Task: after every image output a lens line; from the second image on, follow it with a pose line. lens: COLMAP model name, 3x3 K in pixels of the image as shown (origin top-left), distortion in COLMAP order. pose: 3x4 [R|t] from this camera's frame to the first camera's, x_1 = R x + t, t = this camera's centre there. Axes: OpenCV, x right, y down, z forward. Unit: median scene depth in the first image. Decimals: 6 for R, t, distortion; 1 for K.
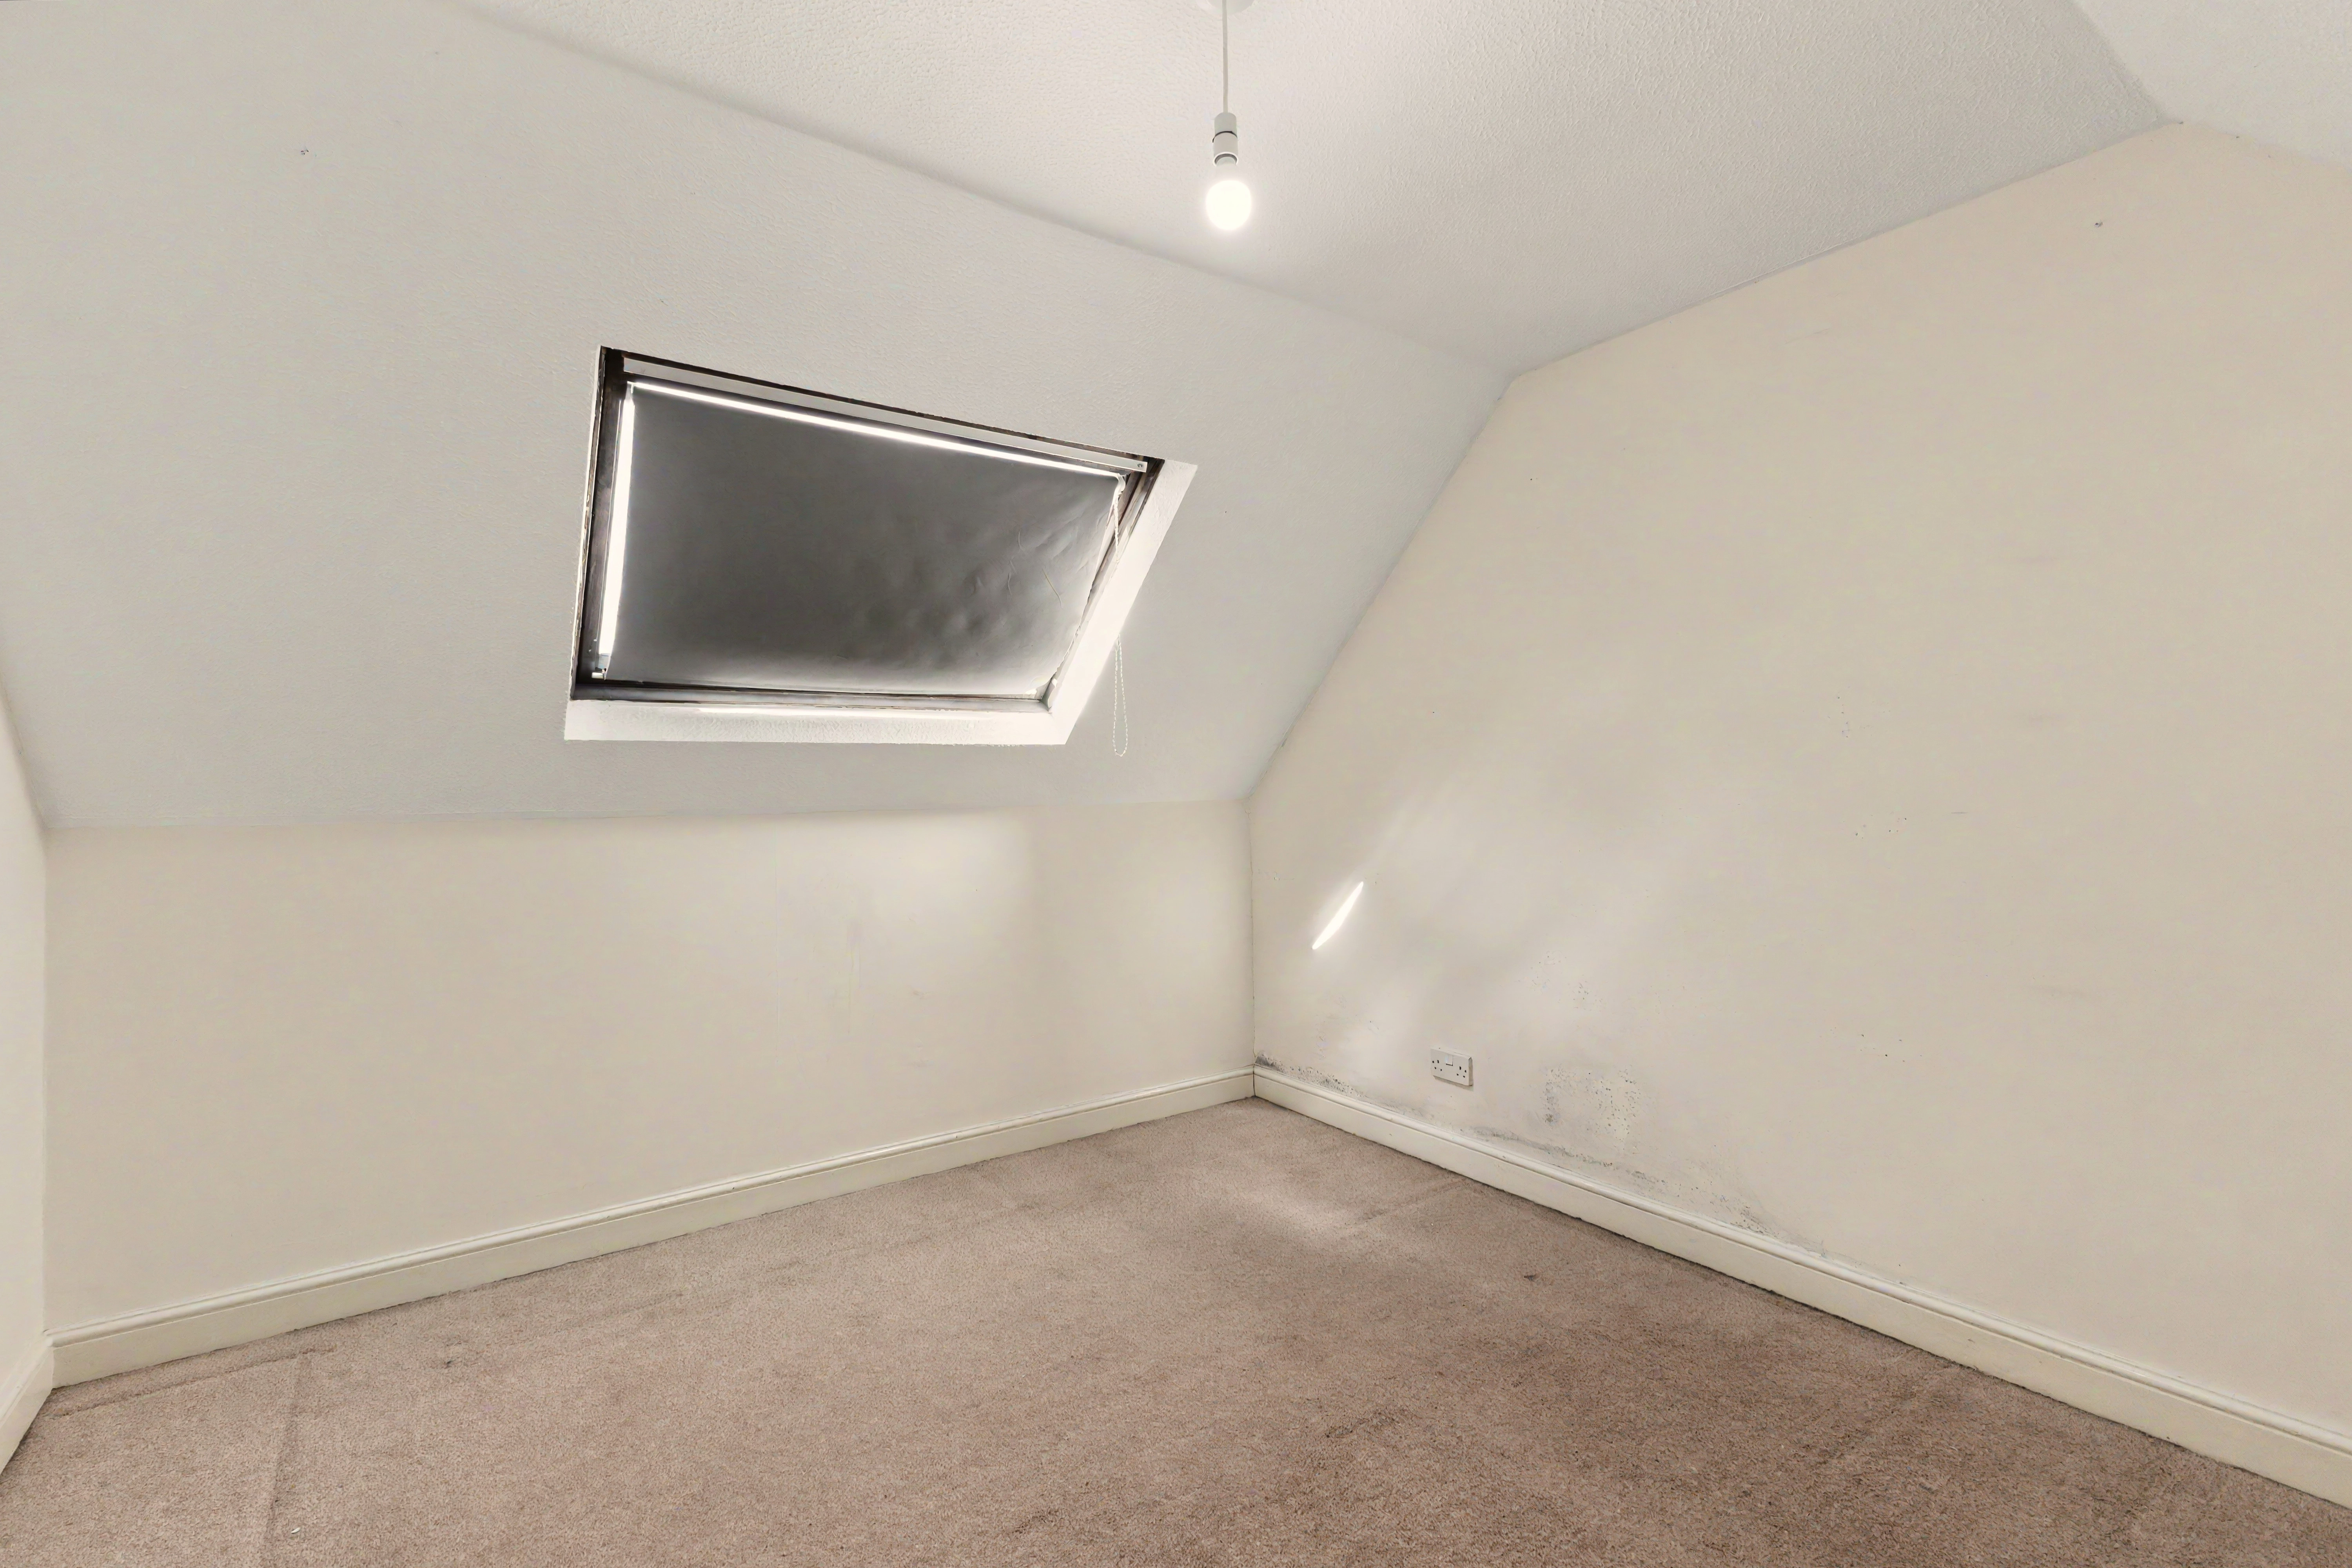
lens RADIAL K [[1029.5, 0, 1184.9], [0, 1029.5, 771.4], [0, 0, 1]] dist [0.002723, 0.000137]
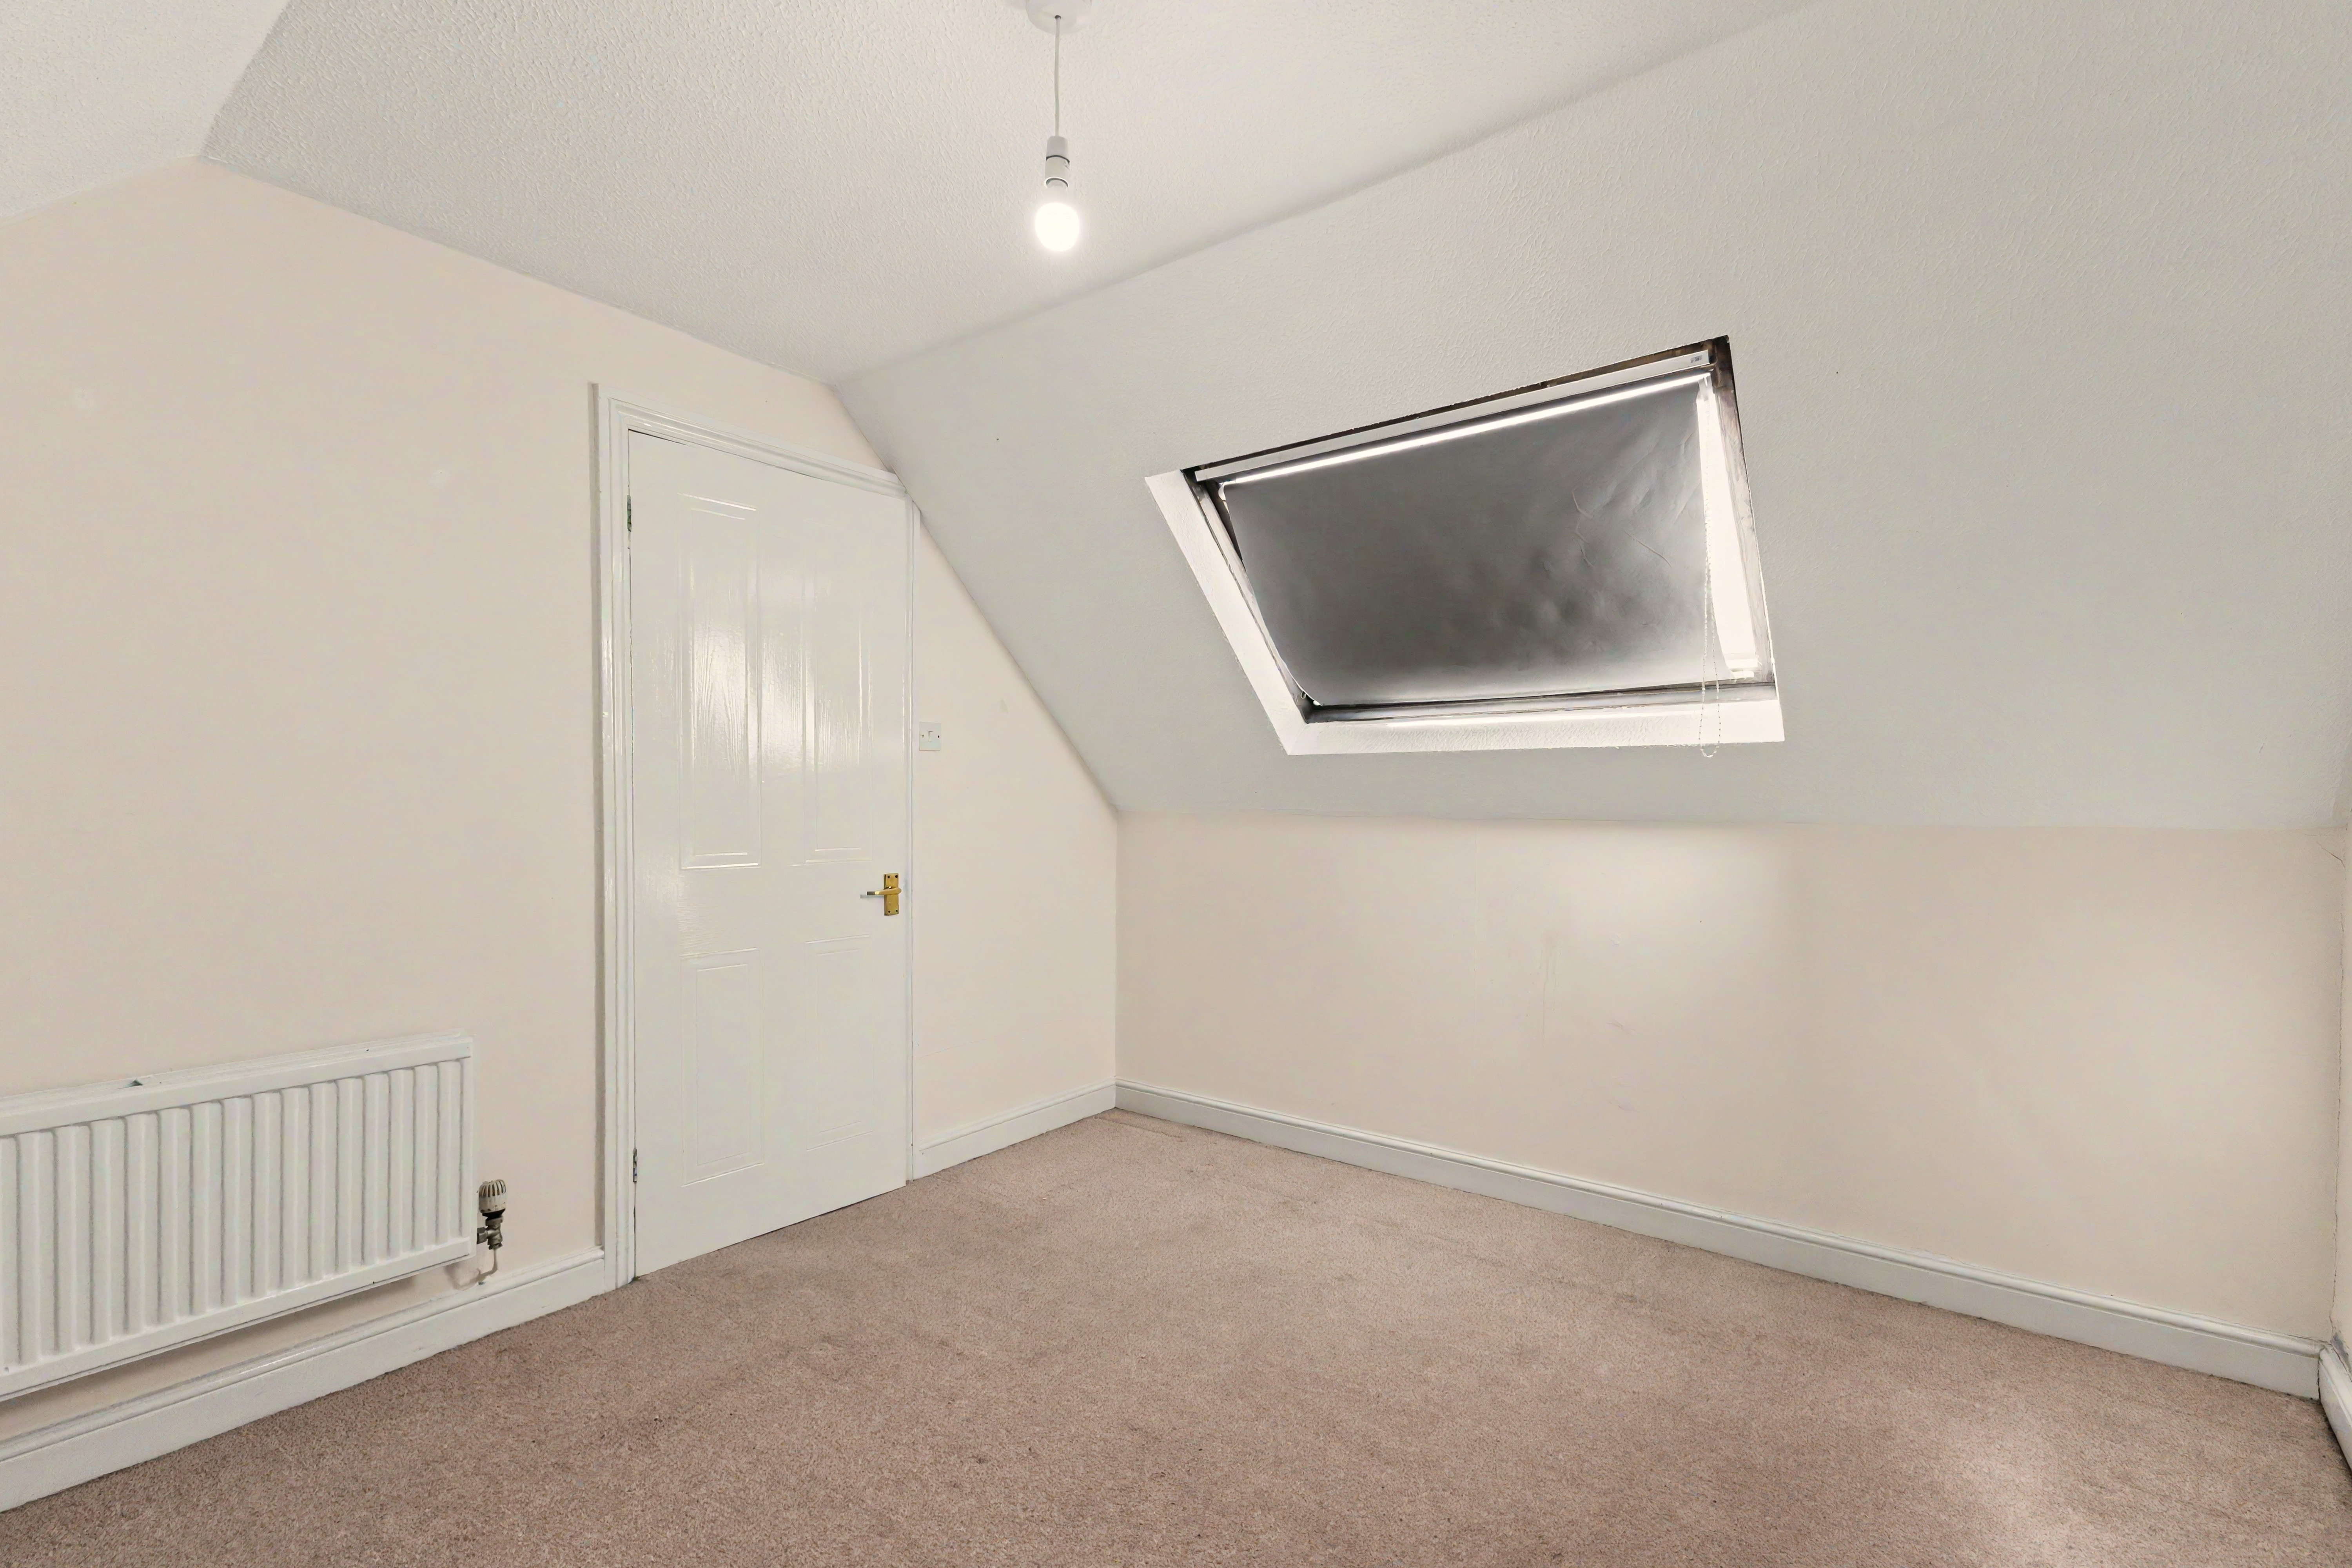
lens RADIAL K [[1049.9, 0, 1177.2], [0, 1049.9, 814.8], [0, 0, 1]] dist [0.001531, 0.000544]
pose [[0.286540, 0.029918, -0.957601, 0.576778], [0.001830, 0.999493, 0.031774, 0.002648], [0.958067, -0.010857, 0.286340, 0.429407]]
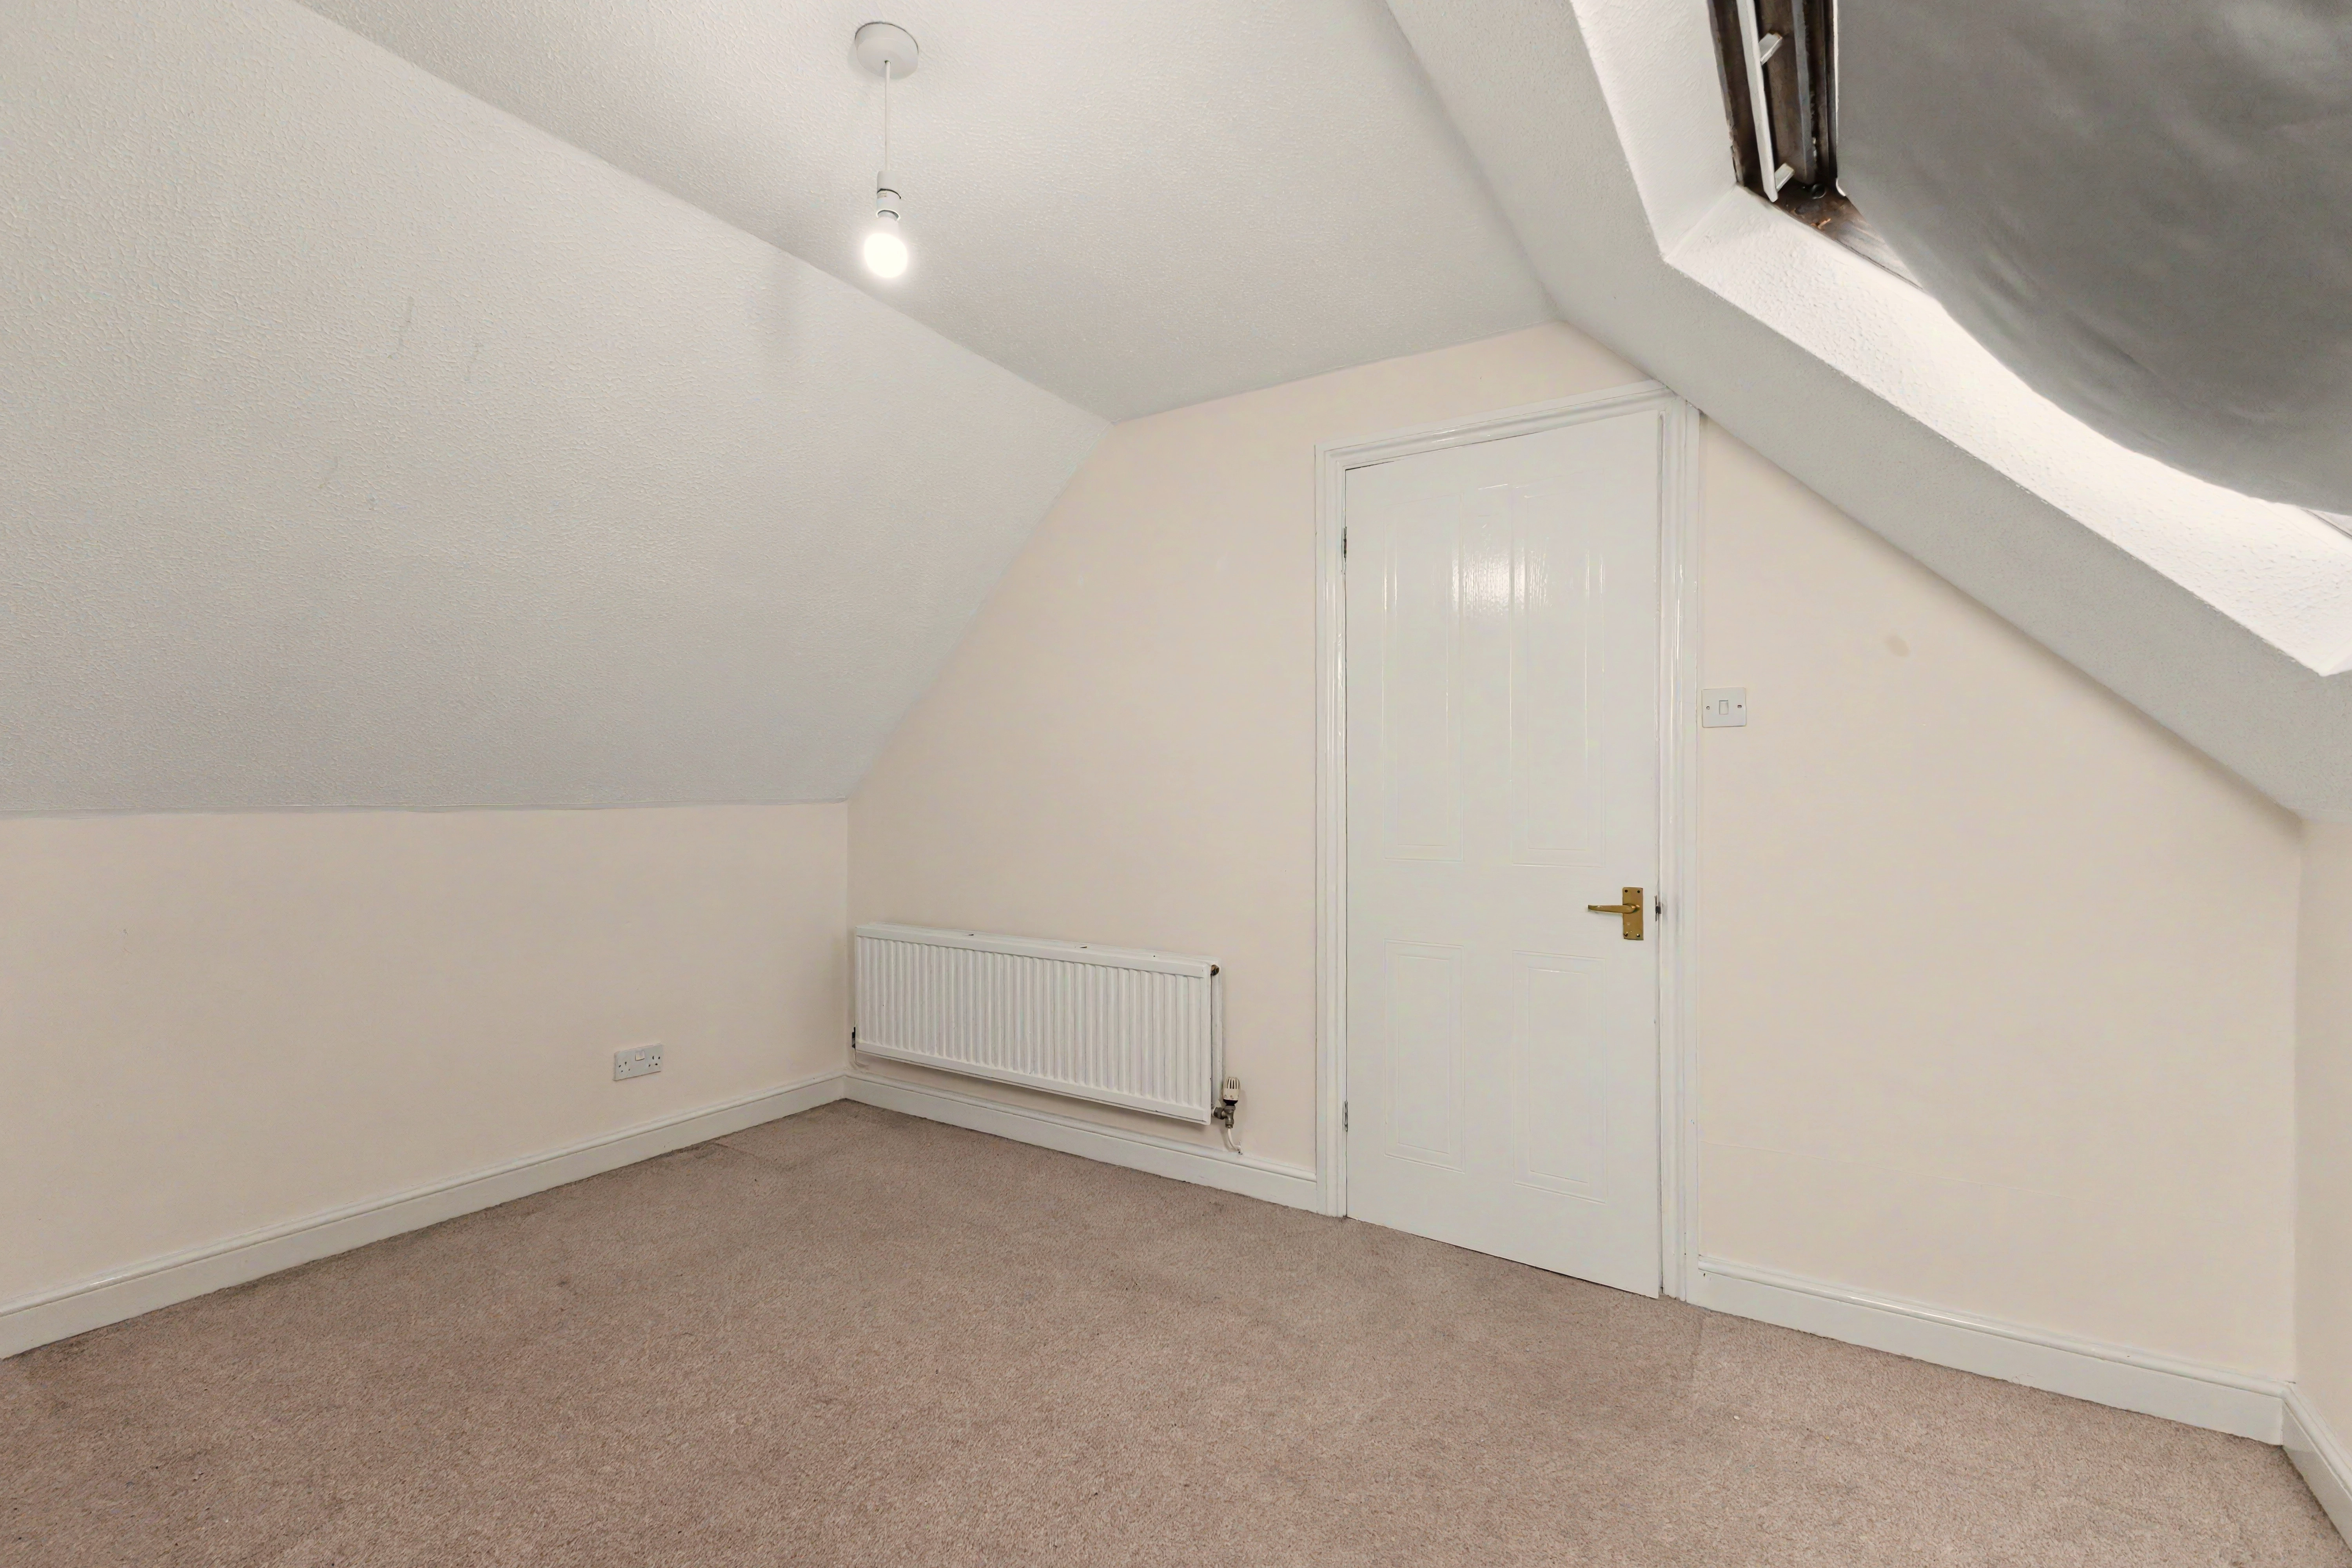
lens RADIAL K [[1019.3, 0, 1181.7], [0, 1019.3, 775.0], [0, 0, 1]] dist [-0.001899, -0.000402]
pose [[-0.931175, 0.006085, -0.364521, 0.070835], [0.013138, 0.999771, -0.016871, 0.016283], [0.364335, -0.020499, -0.931042, 1.138397]]
